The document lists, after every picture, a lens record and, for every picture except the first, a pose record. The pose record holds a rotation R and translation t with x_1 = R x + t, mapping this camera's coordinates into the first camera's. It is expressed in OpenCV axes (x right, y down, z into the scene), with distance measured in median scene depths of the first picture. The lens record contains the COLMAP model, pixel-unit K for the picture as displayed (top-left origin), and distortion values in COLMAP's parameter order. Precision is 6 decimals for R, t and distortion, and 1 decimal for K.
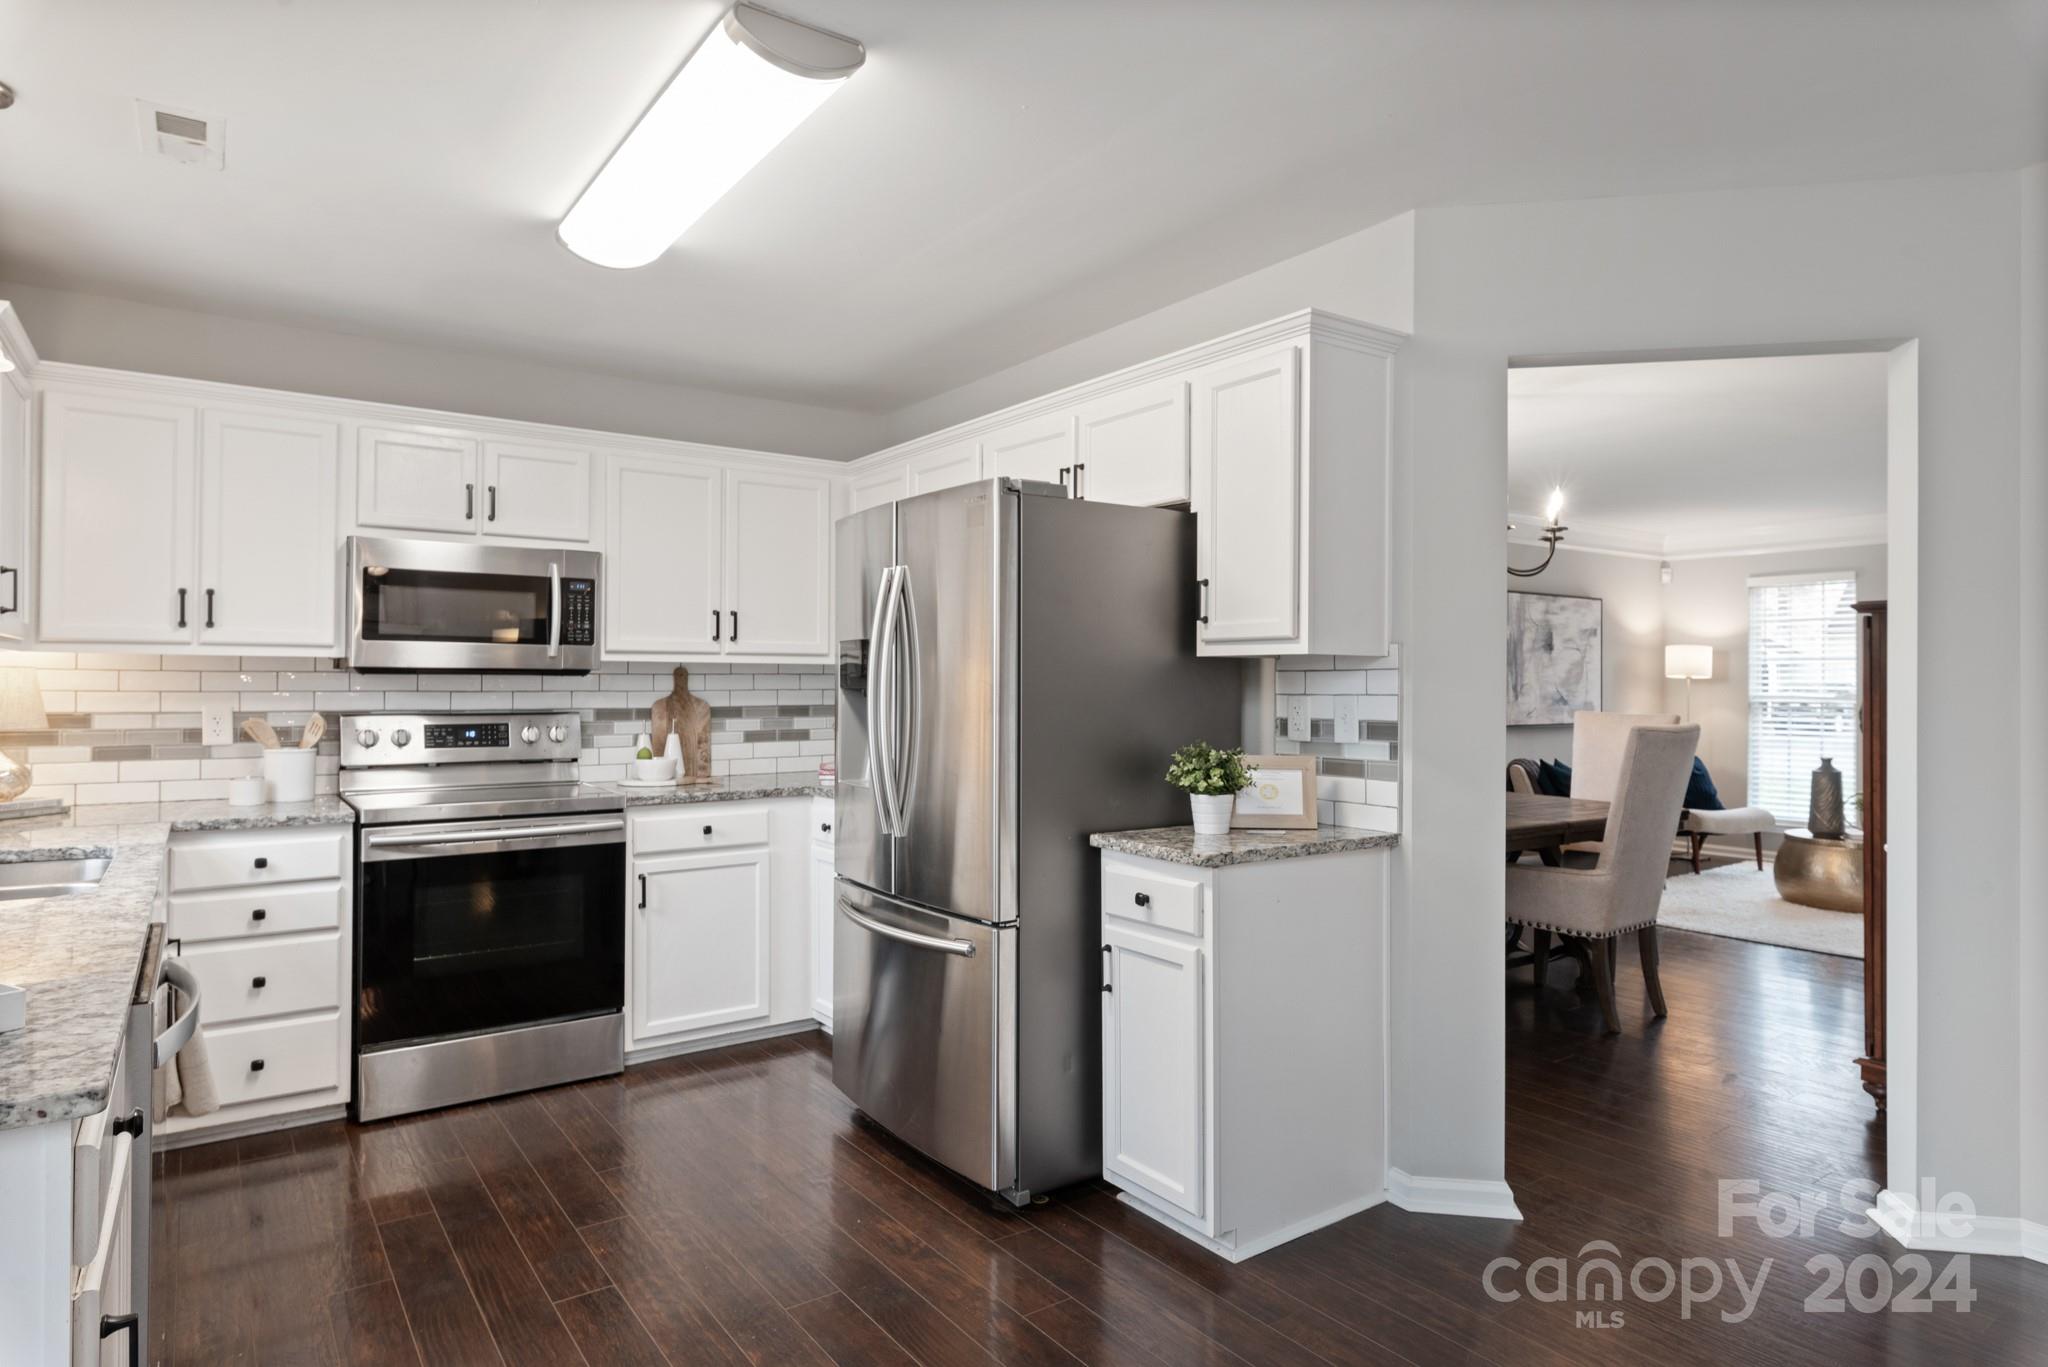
lens RADIAL K [[1153.0, 0, 1007.9], [0, 1153.0, 677.8], [0, 0, 1]] dist [0.008224, -0.003693]
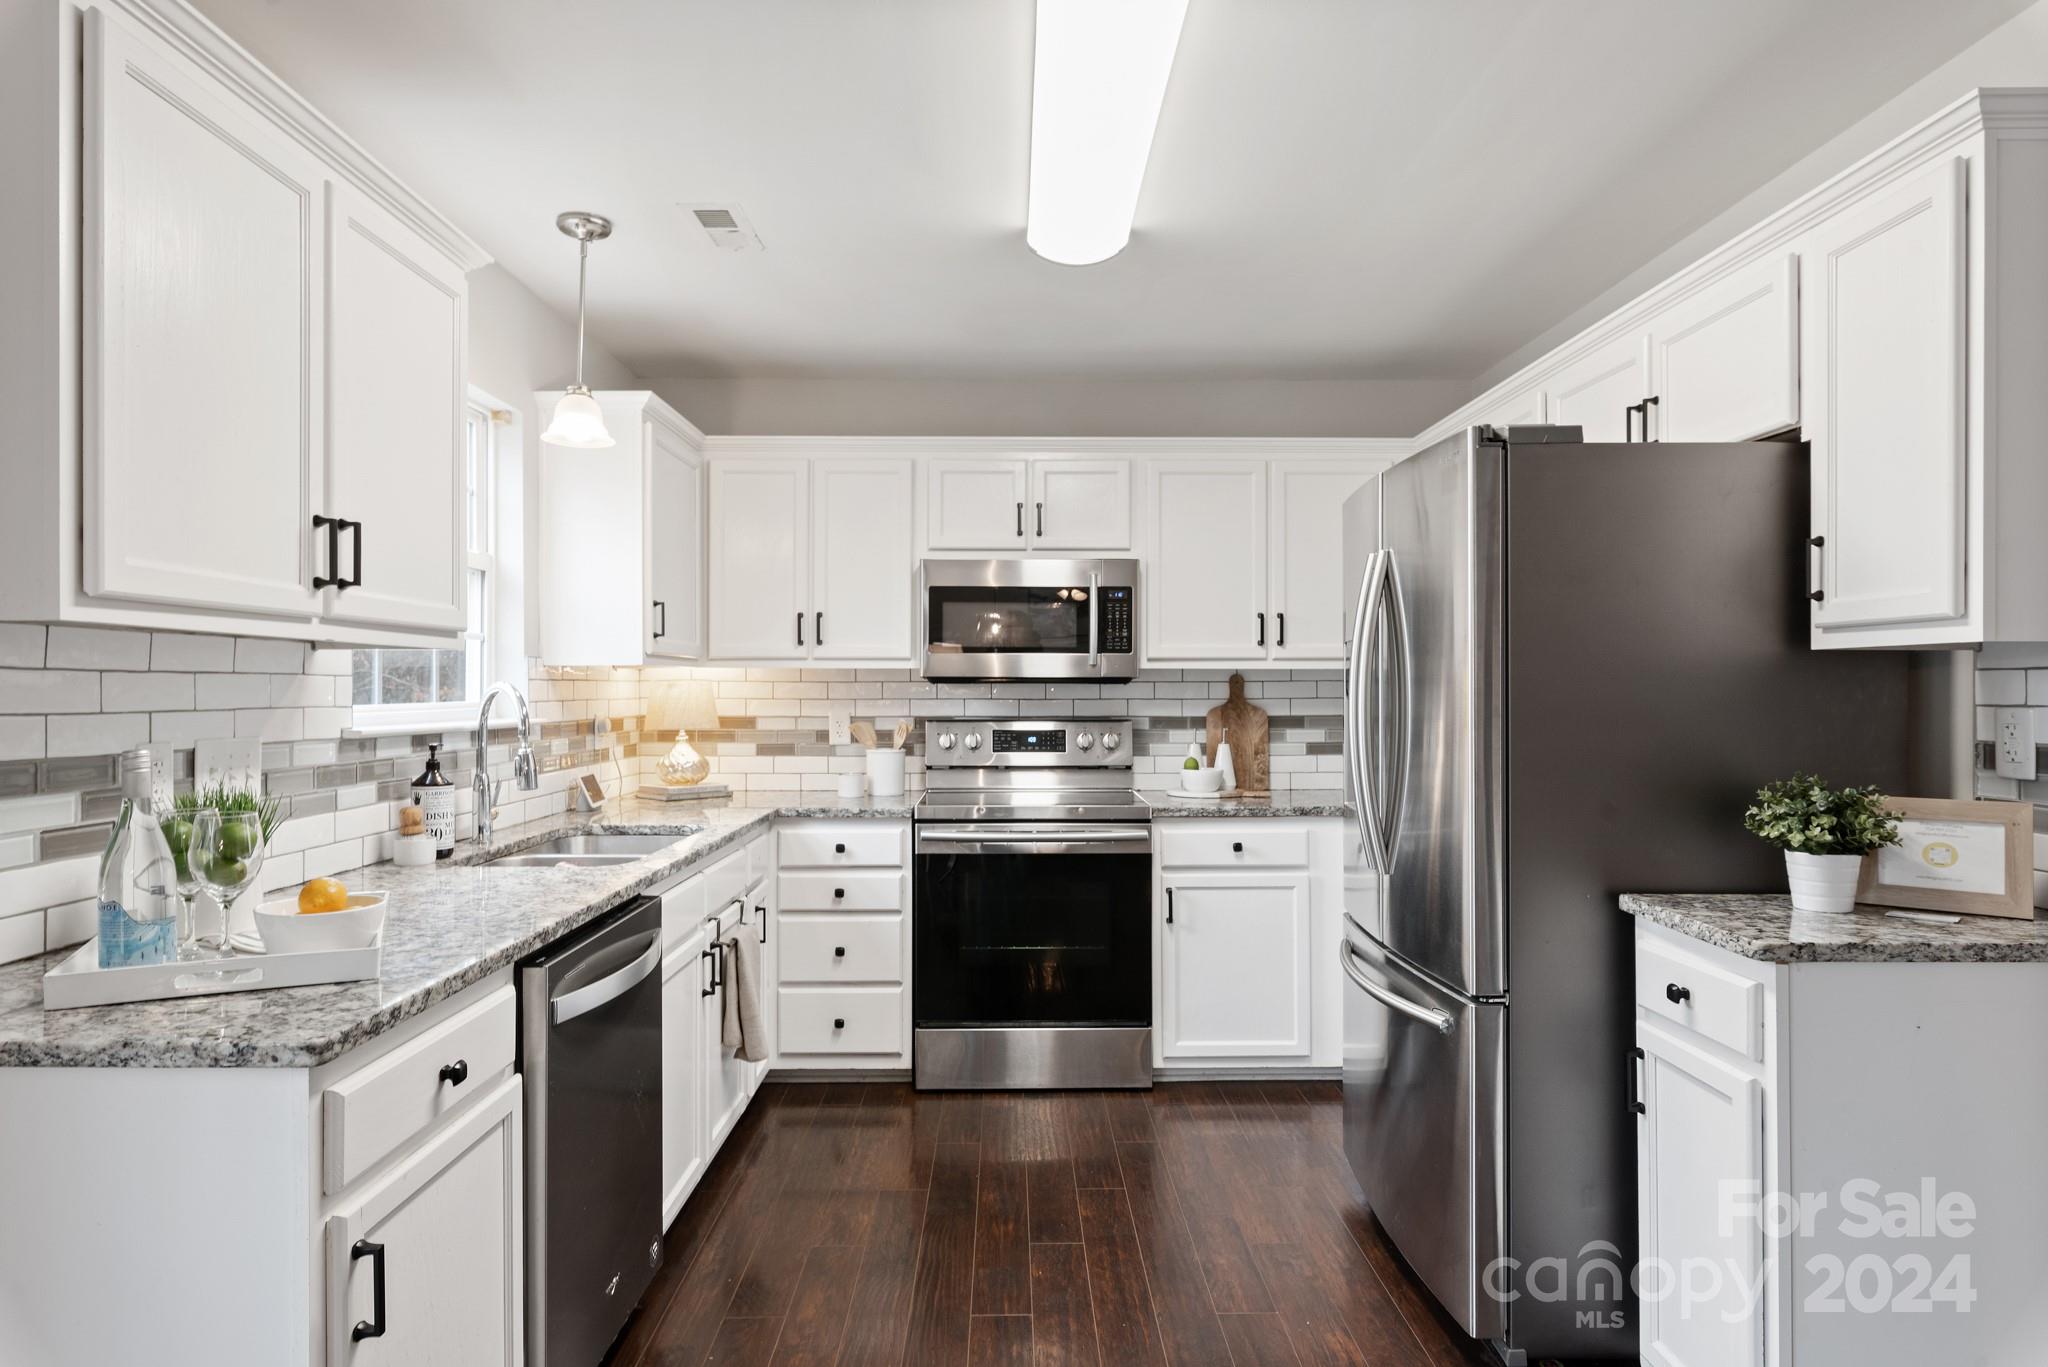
lens RADIAL K [[1153.0, 0, 1027.1], [0, 1153.0, 688.9], [0, 0, 1]] dist [0.008224, -0.003693]
pose [[0.826273, -0.003914, -0.563257, 0.156146], [0.005487, 0.999984, 0.001100, 0.001301], [0.563244, -0.004000, 0.826281, 0.156328]]
